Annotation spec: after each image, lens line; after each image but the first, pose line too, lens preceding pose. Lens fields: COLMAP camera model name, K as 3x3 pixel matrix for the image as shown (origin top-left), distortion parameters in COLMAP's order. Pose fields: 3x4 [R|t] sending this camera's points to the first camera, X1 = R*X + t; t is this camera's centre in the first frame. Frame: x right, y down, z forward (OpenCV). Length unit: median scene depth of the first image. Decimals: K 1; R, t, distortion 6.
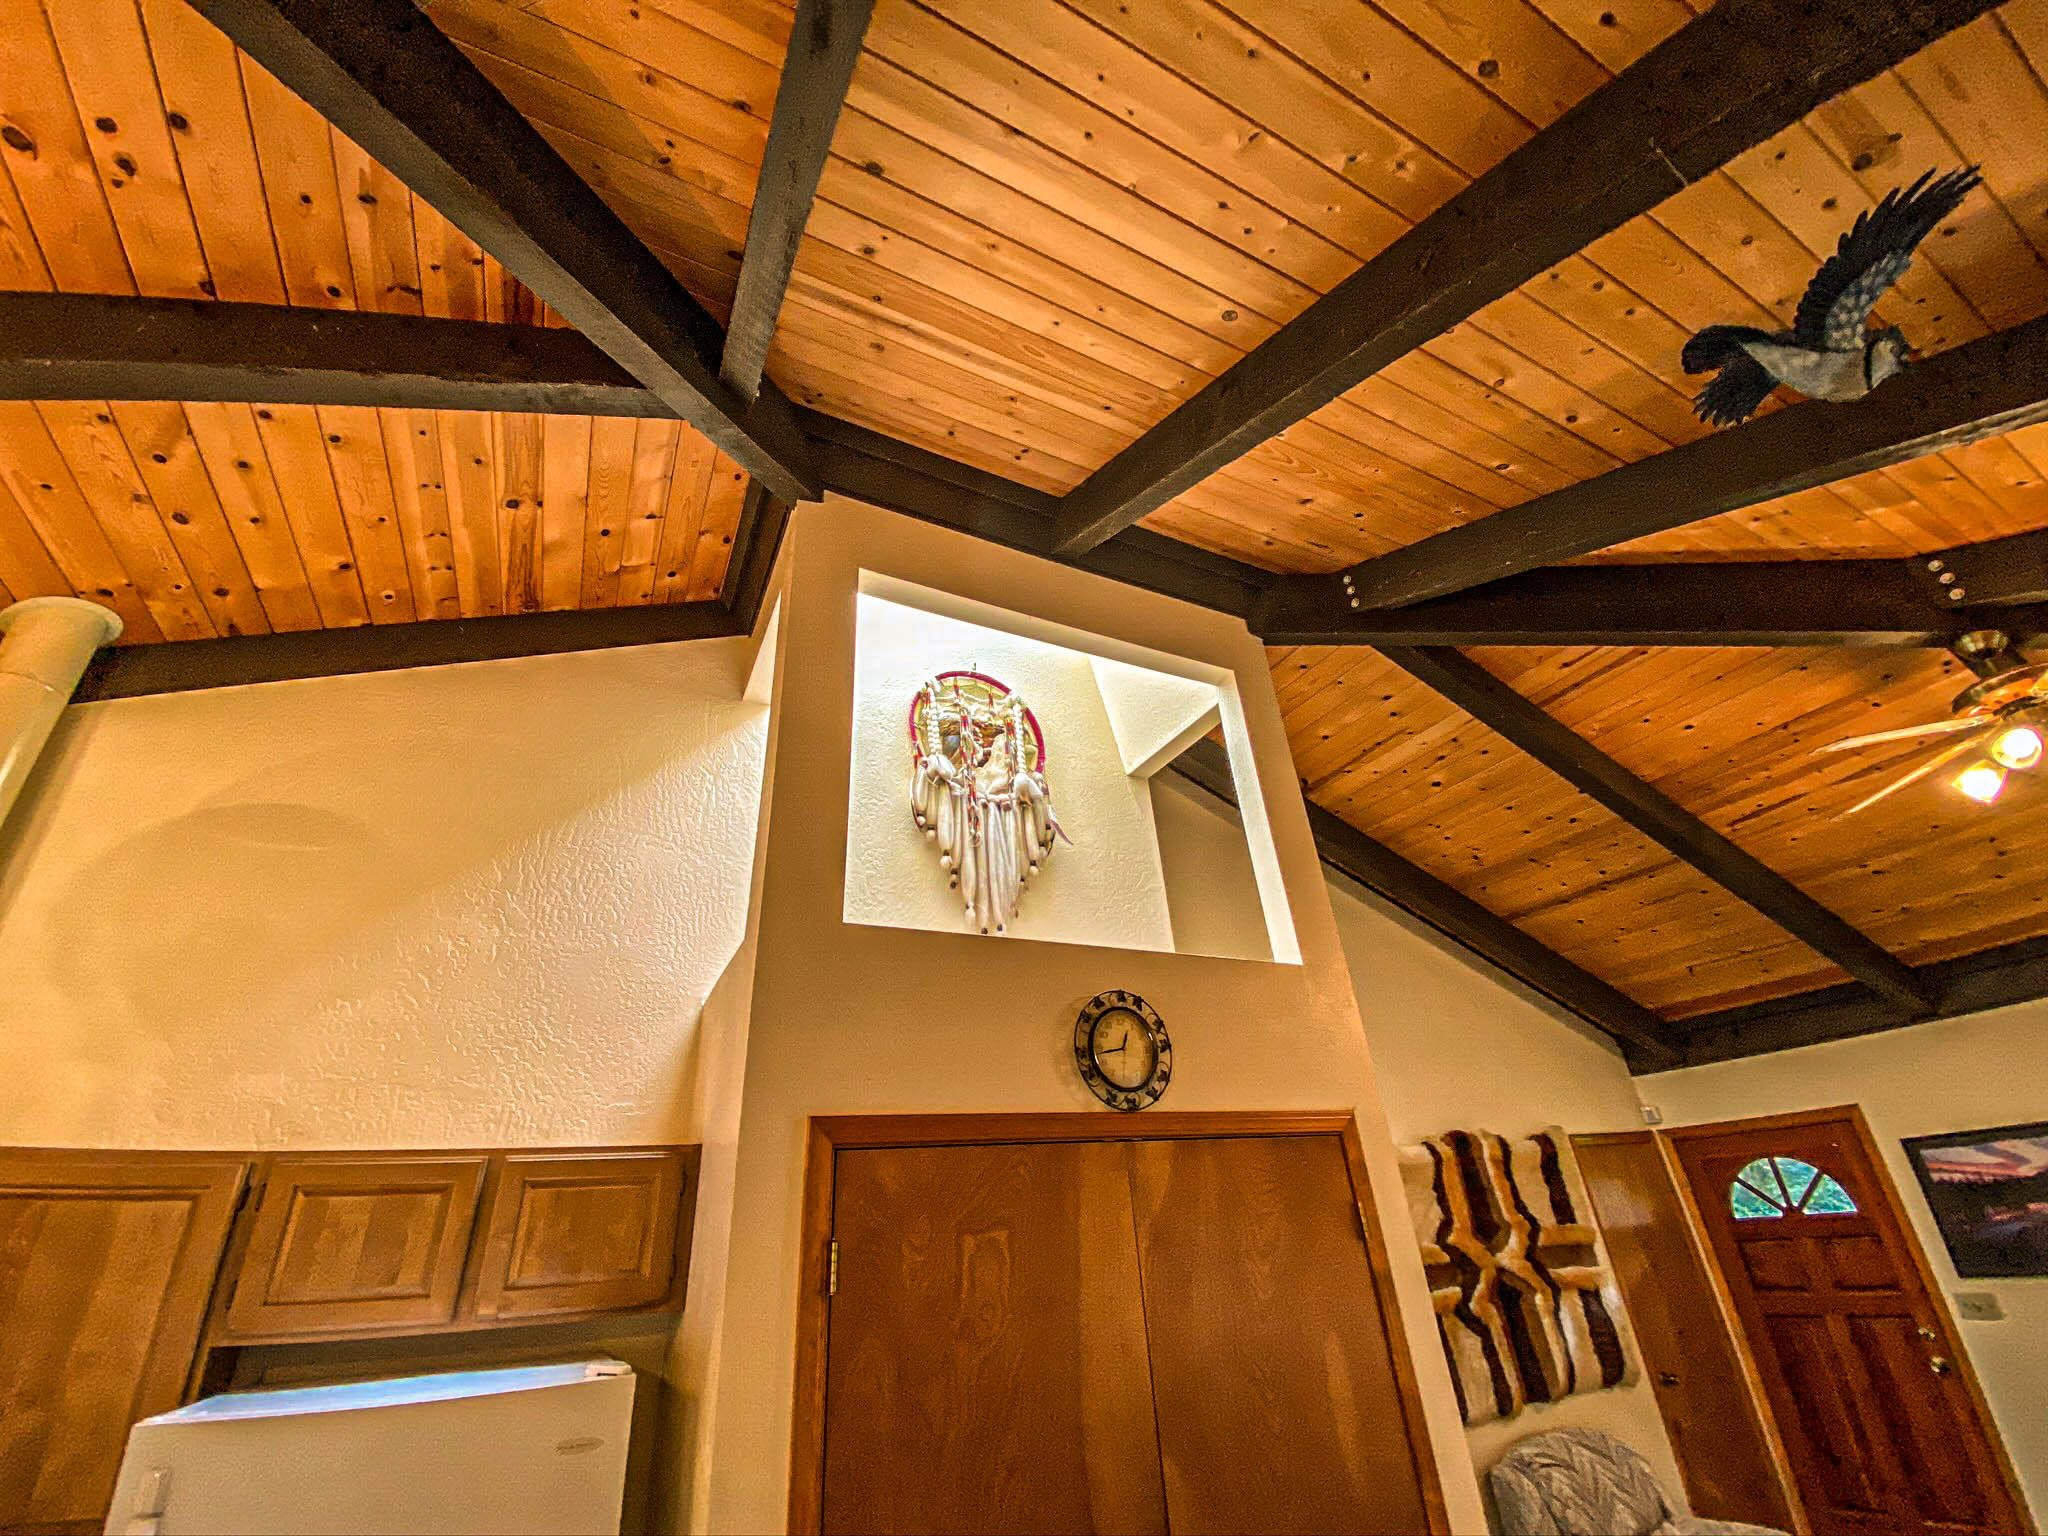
lens RADIAL K [[826.0, 0, 1020.1], [0, 826.0, 762.1], [0, 0, 1]] dist [0.022865, -0.020195]
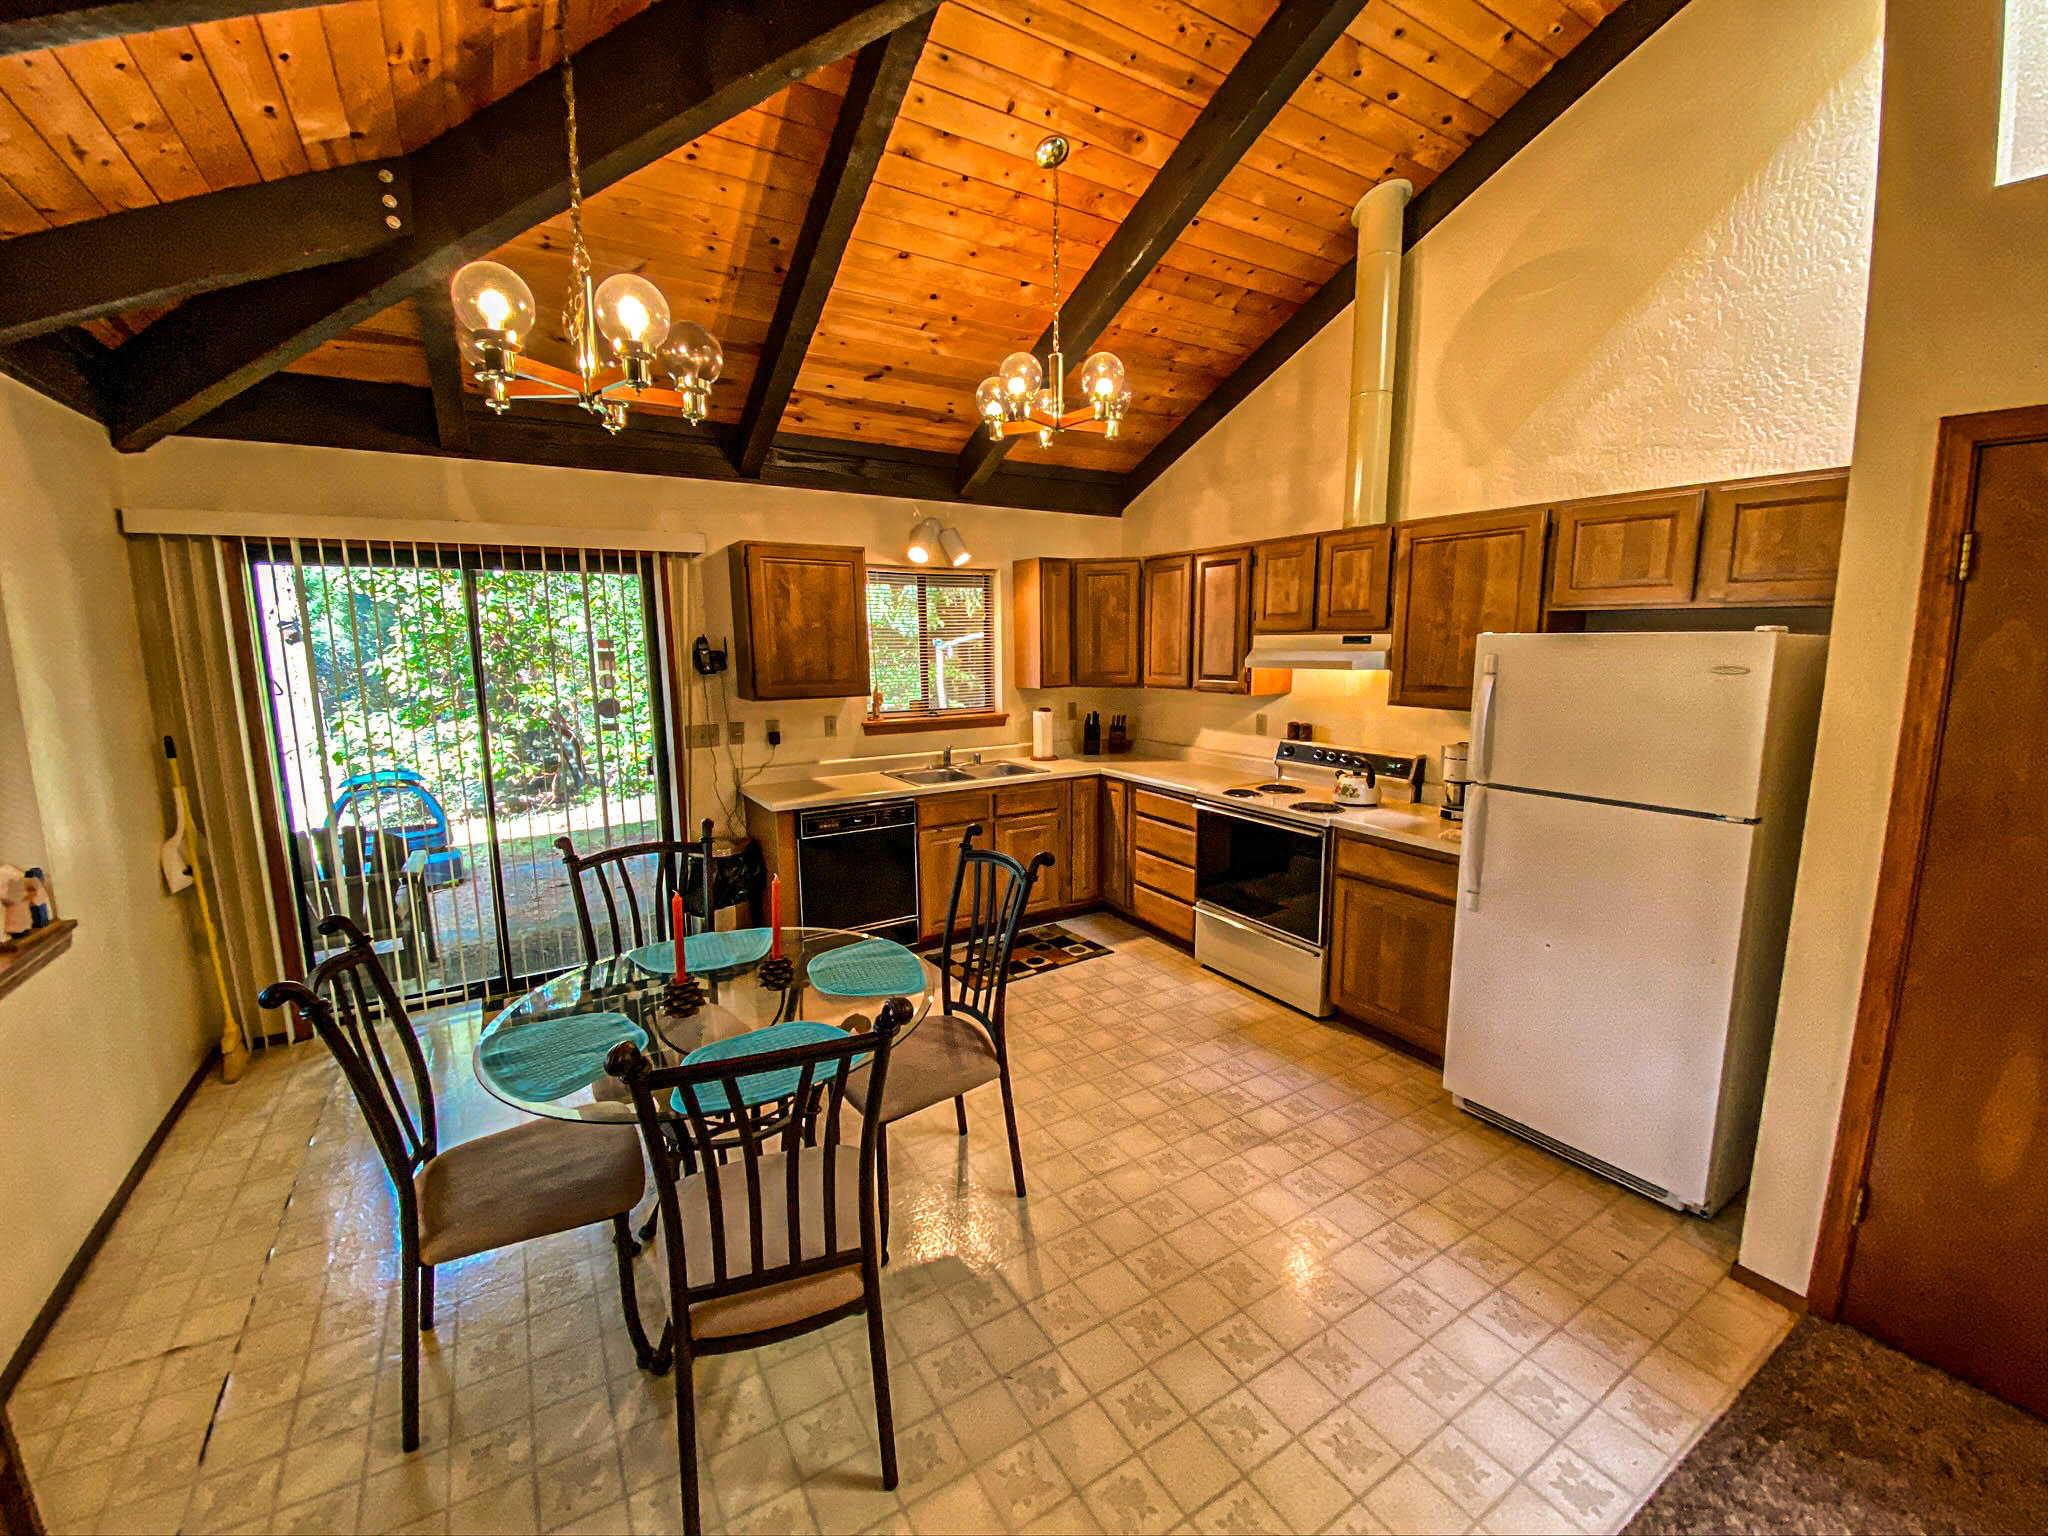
lens RADIAL K [[826.0, 0, 1020.1], [0, 826.0, 762.1], [0, 0, 1]] dist [0.022865, -0.020195]
pose [[0.094530, 0.211767, -0.972738, 0.603869], [0.483187, 0.844544, 0.230815, 0.032501], [0.870399, -0.491833, -0.022489, -0.083607]]
